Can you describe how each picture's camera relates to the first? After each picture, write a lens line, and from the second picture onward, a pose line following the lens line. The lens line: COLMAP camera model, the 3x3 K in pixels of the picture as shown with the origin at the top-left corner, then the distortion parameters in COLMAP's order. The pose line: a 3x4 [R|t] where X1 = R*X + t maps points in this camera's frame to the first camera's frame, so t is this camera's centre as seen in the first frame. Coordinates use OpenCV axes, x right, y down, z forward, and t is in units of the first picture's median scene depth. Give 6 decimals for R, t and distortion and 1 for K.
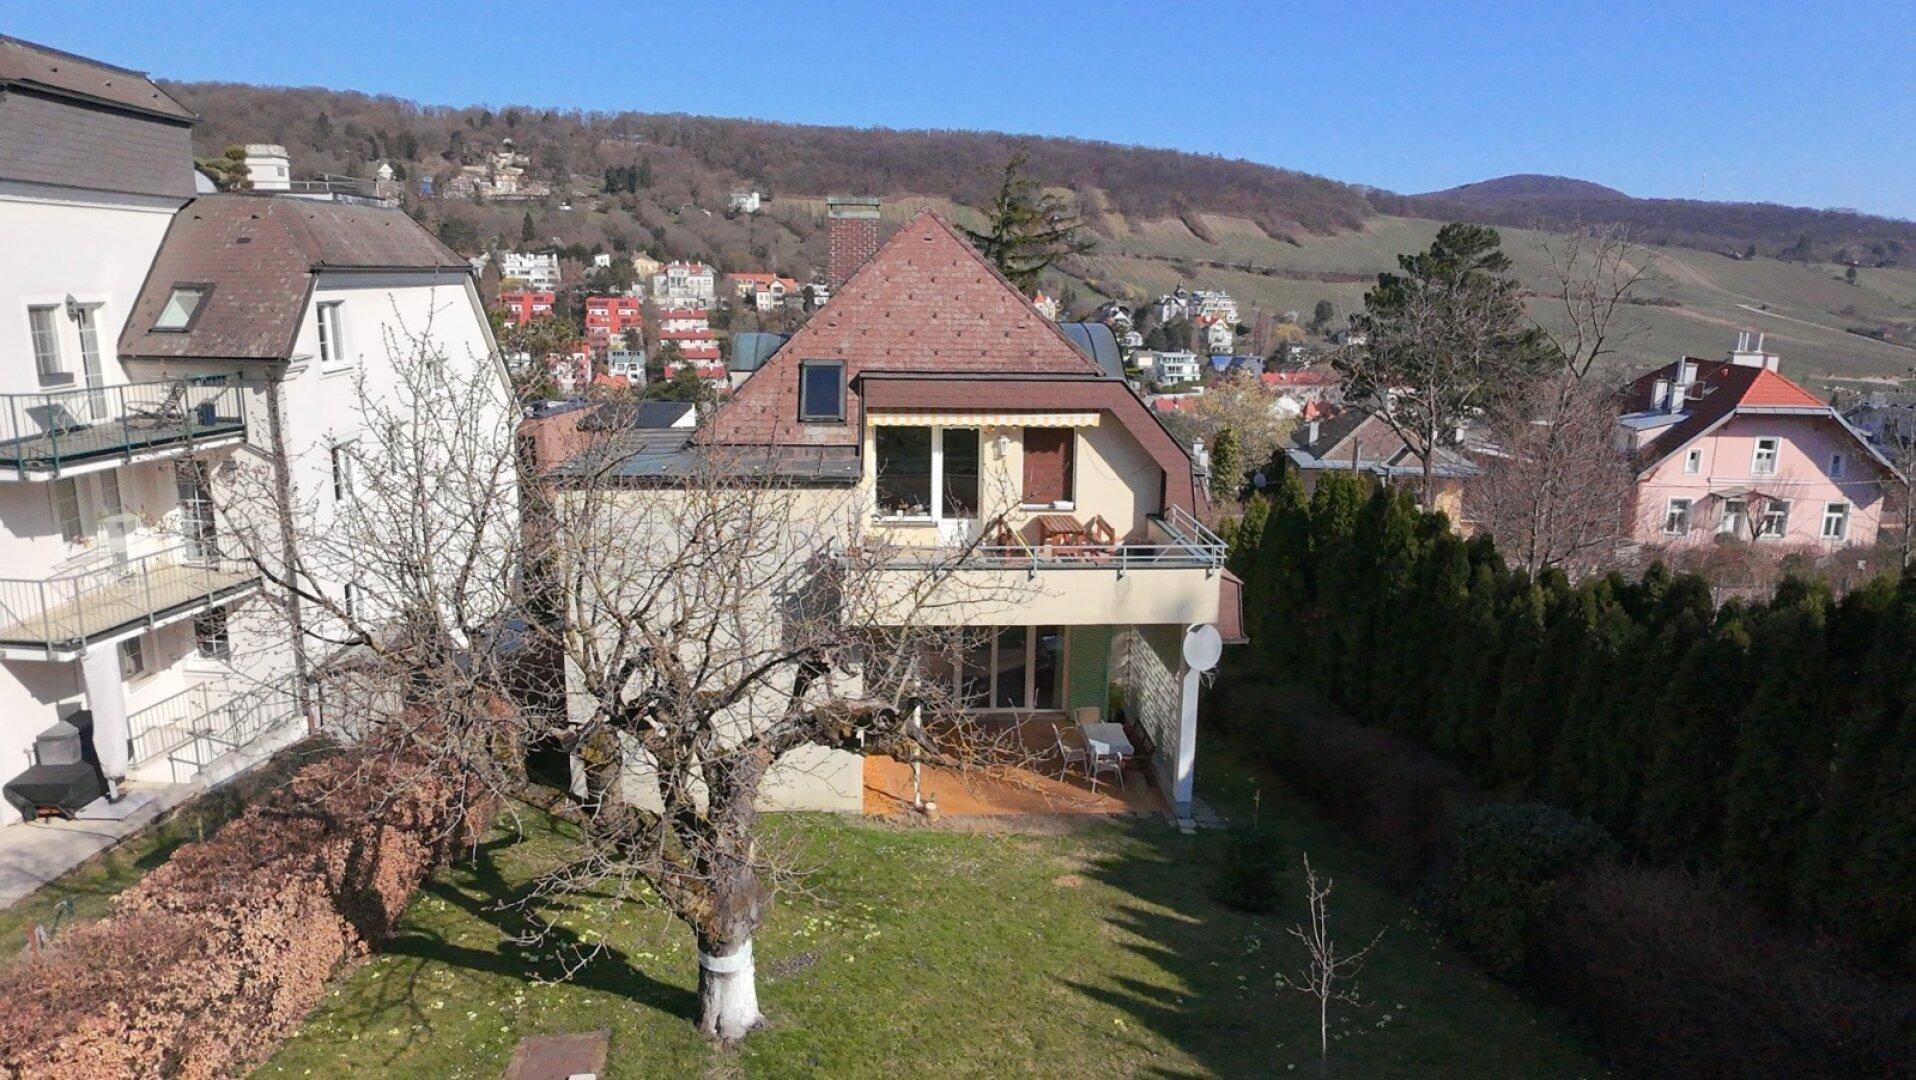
lens RADIAL K [[1209.7, 0, 965.0], [0, 1209.7, 529.2], [0, 0, 1]] dist [0.008674, -0.000748]
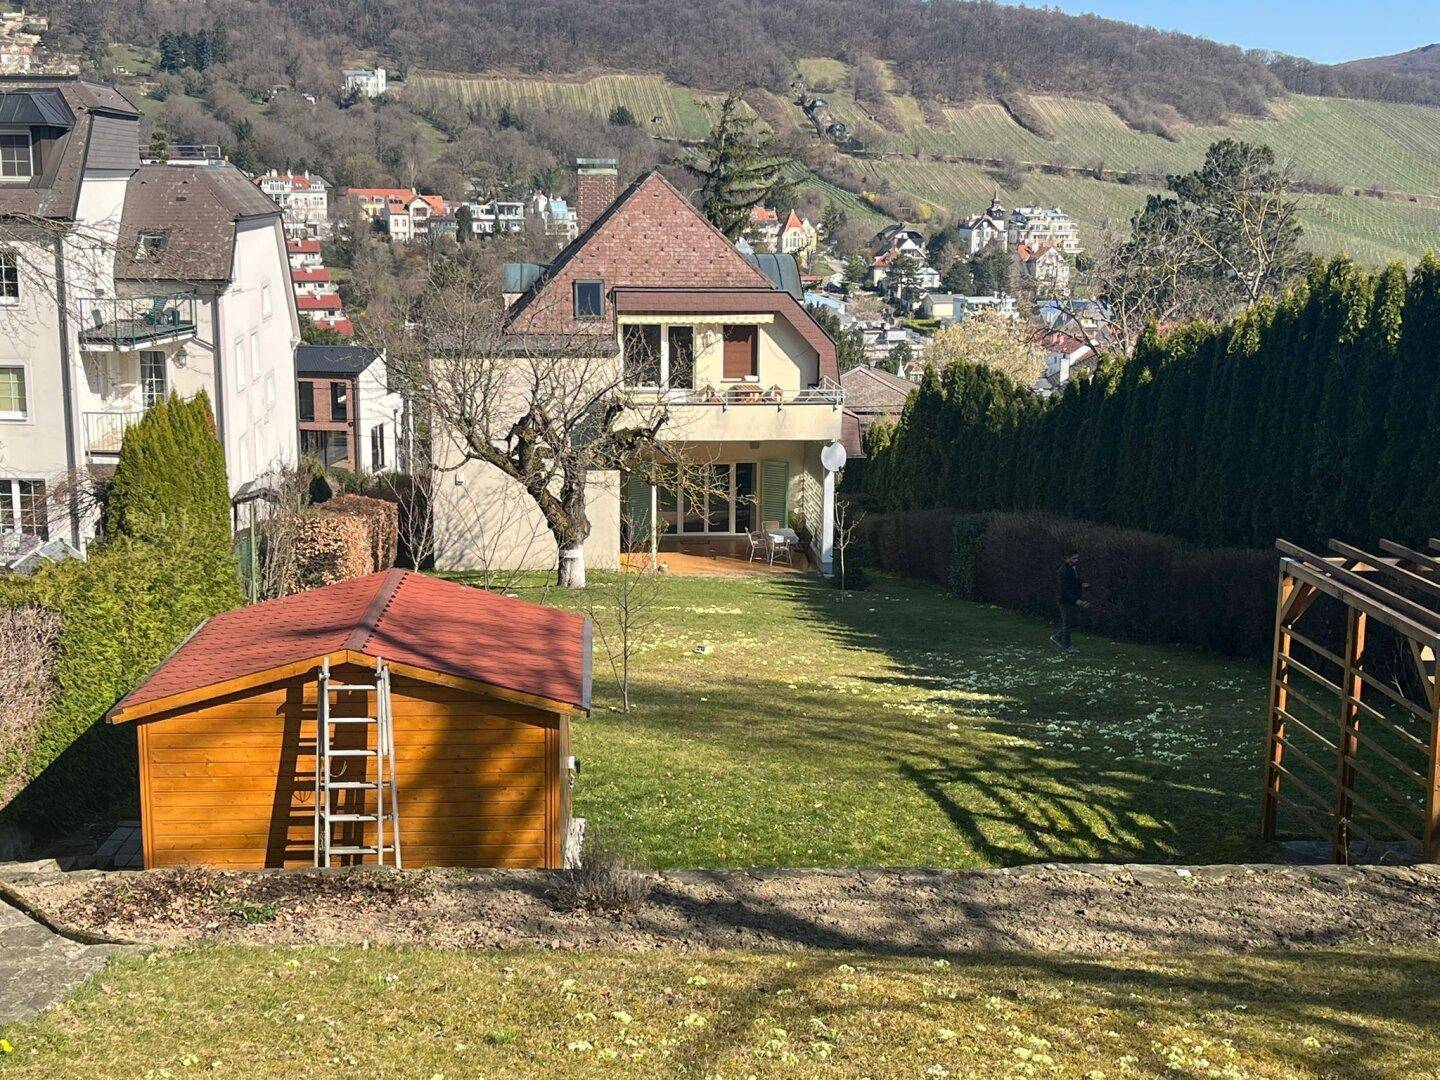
lens RADIAL K [[1818.1, 0, 707.4], [0, 1818.1, 530.4], [0, 0, 1]] dist [0.156427, -0.541569]
pose [[0.999915, -0.009132, 0.009307, 0.000302], [0.009320, 0.999748, -0.020418, 0.010147], [-0.009118, 0.020503, 0.999748, -0.058292]]
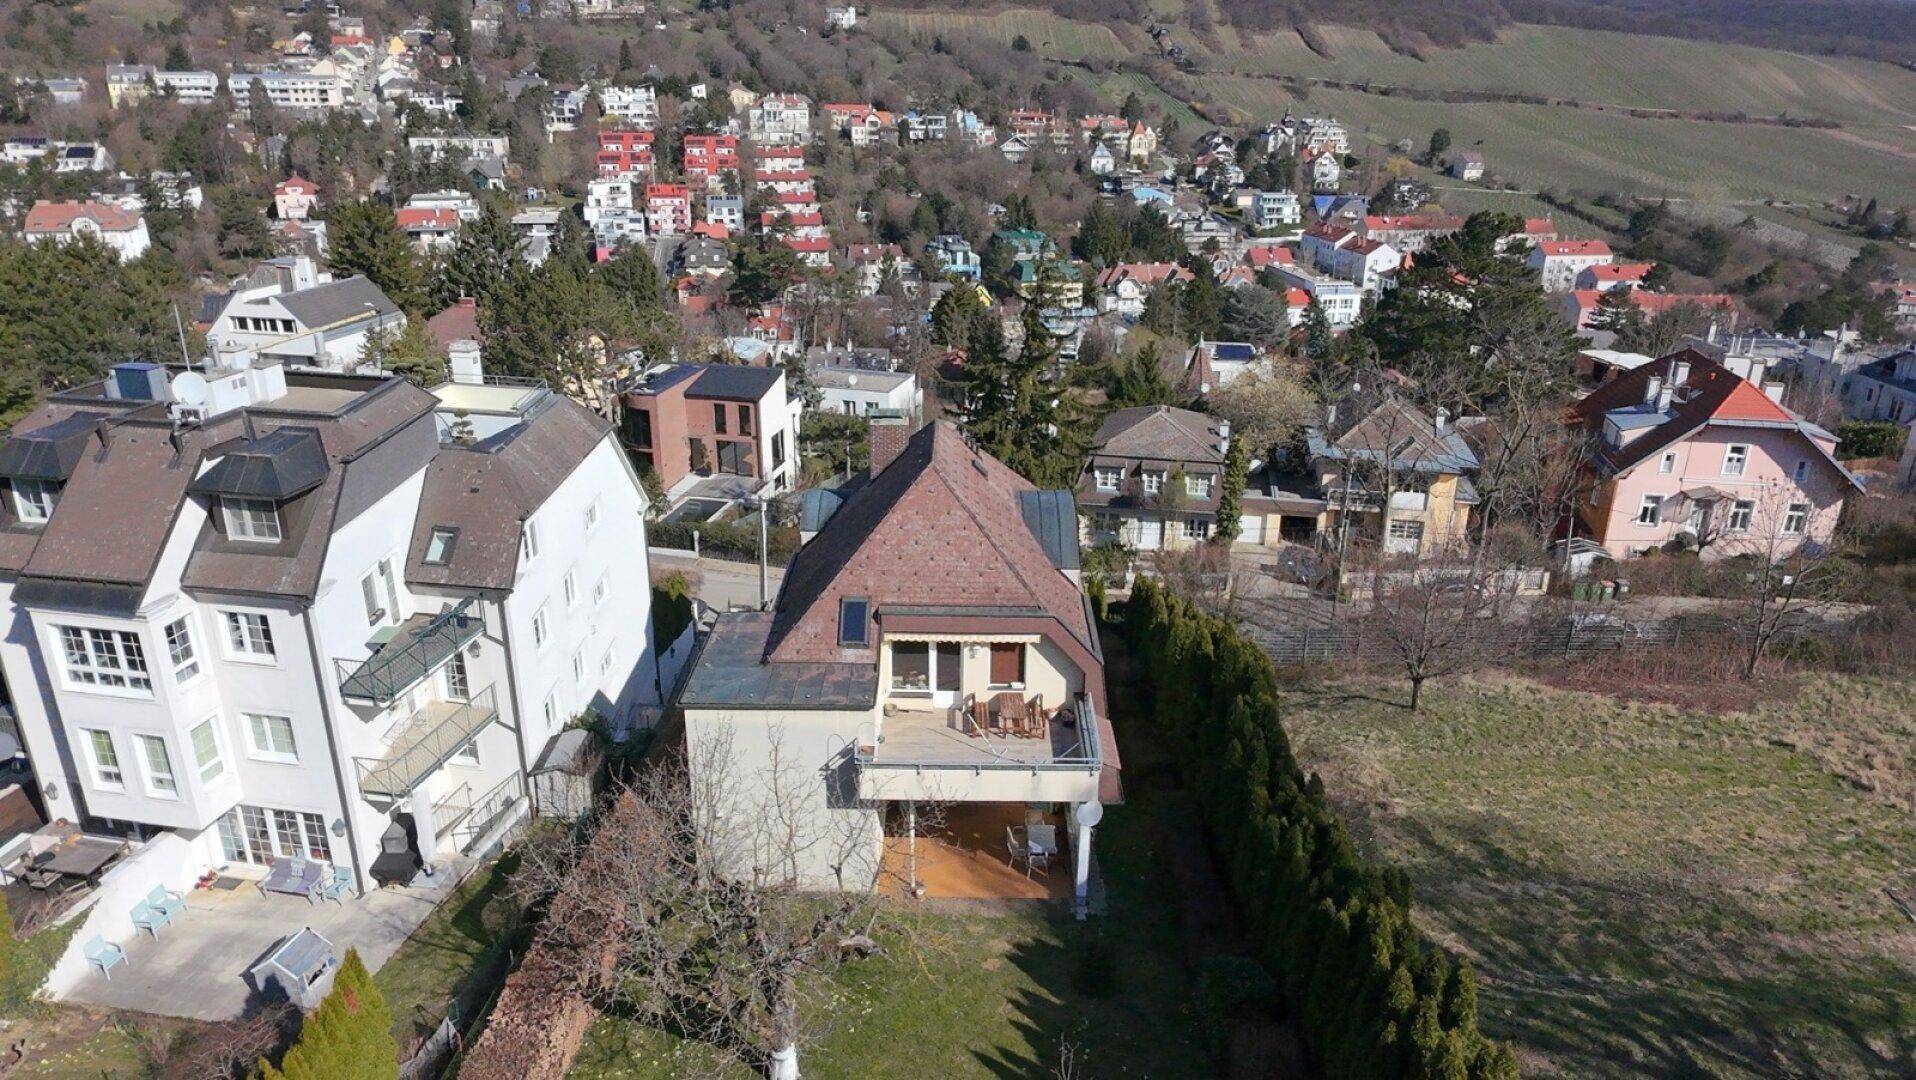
lens RADIAL K [[1209.7, 0, 965.0], [0, 1209.7, 529.2], [0, 0, 1]] dist [0.008674, -0.000748]
pose [[0.996643, 0.024995, -0.077958, 0.006215], [-0.012912, 0.988325, 0.151814, -0.021084], [0.080843, -0.150298, 0.985330, -0.021196]]
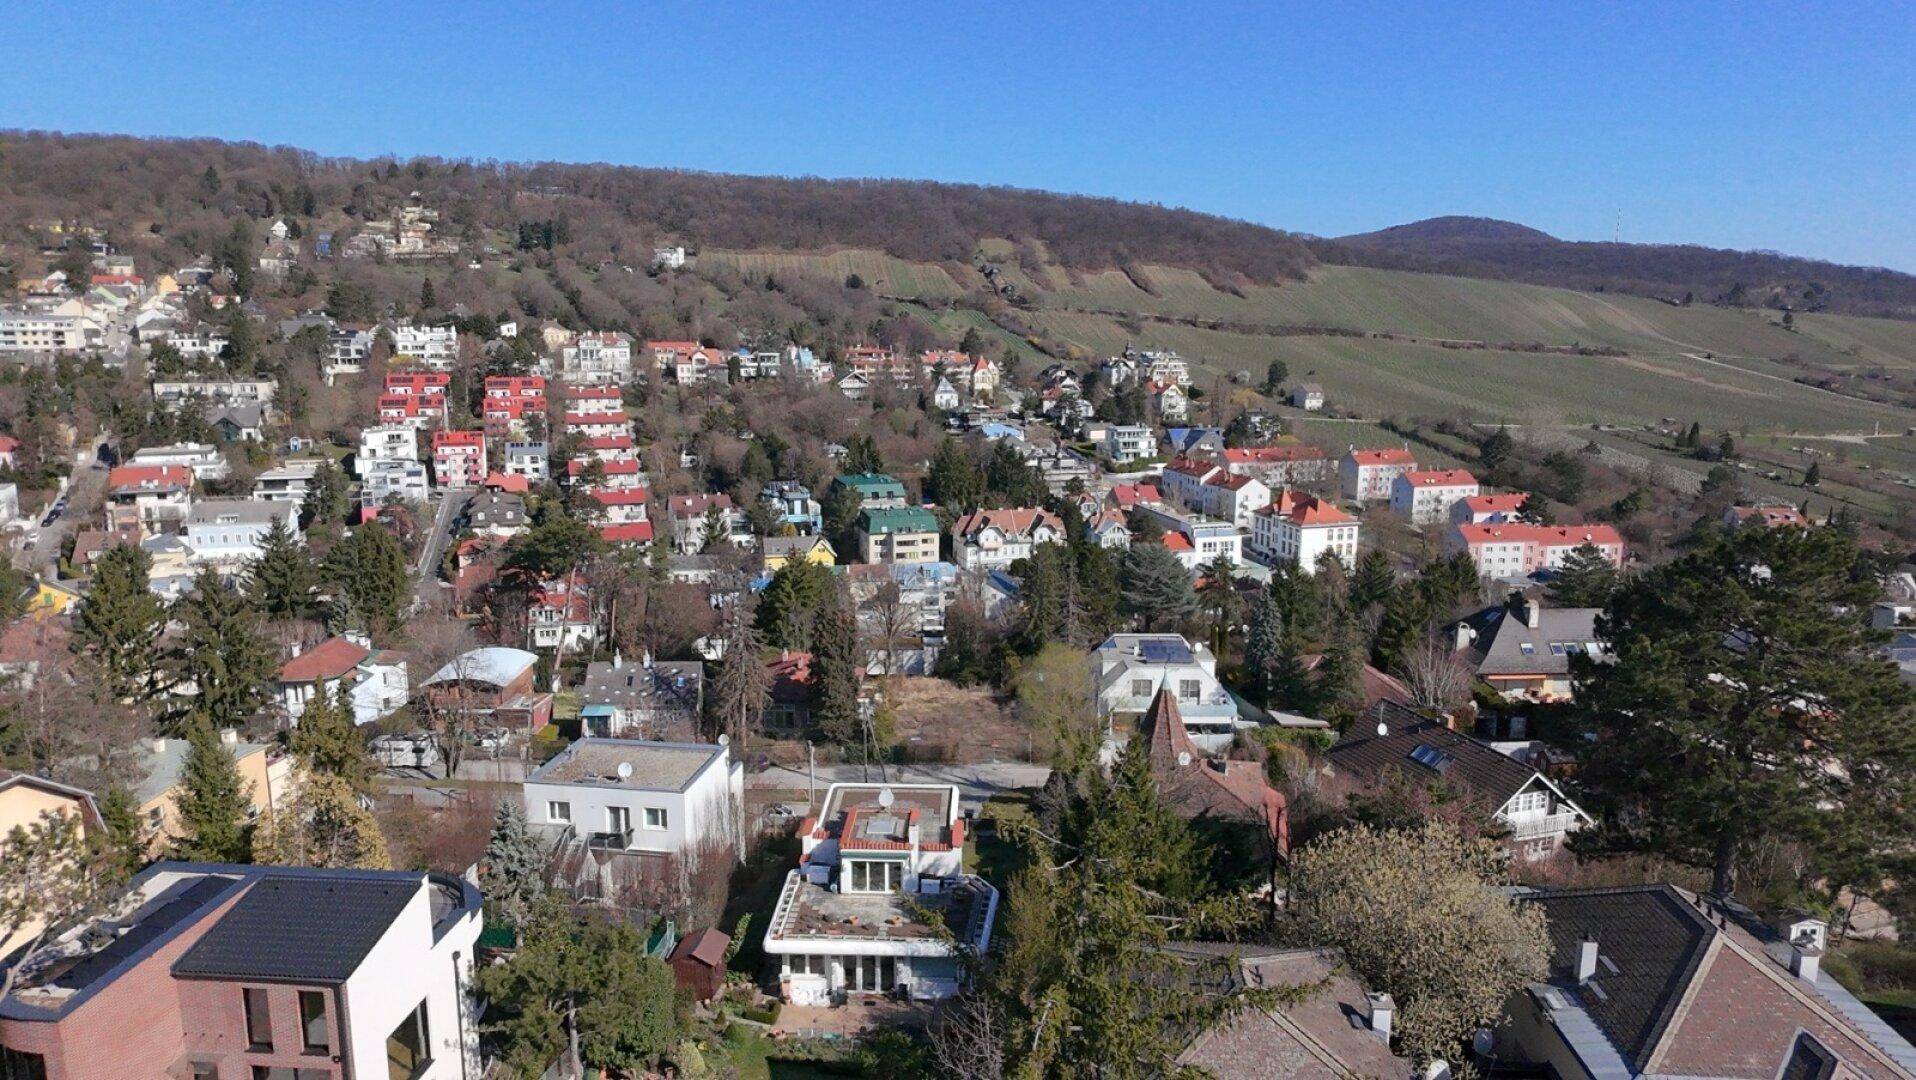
lens RADIAL K [[1209.7, 0, 965.0], [0, 1209.7, 529.2], [0, 0, 1]] dist [0.008674, -0.000748]
pose [[0.998593, -0.018412, 0.049735, -0.001054], [0.019893, 0.999369, -0.029437, -0.038666], [-0.049161, 0.030385, 0.998329, 0.071339]]
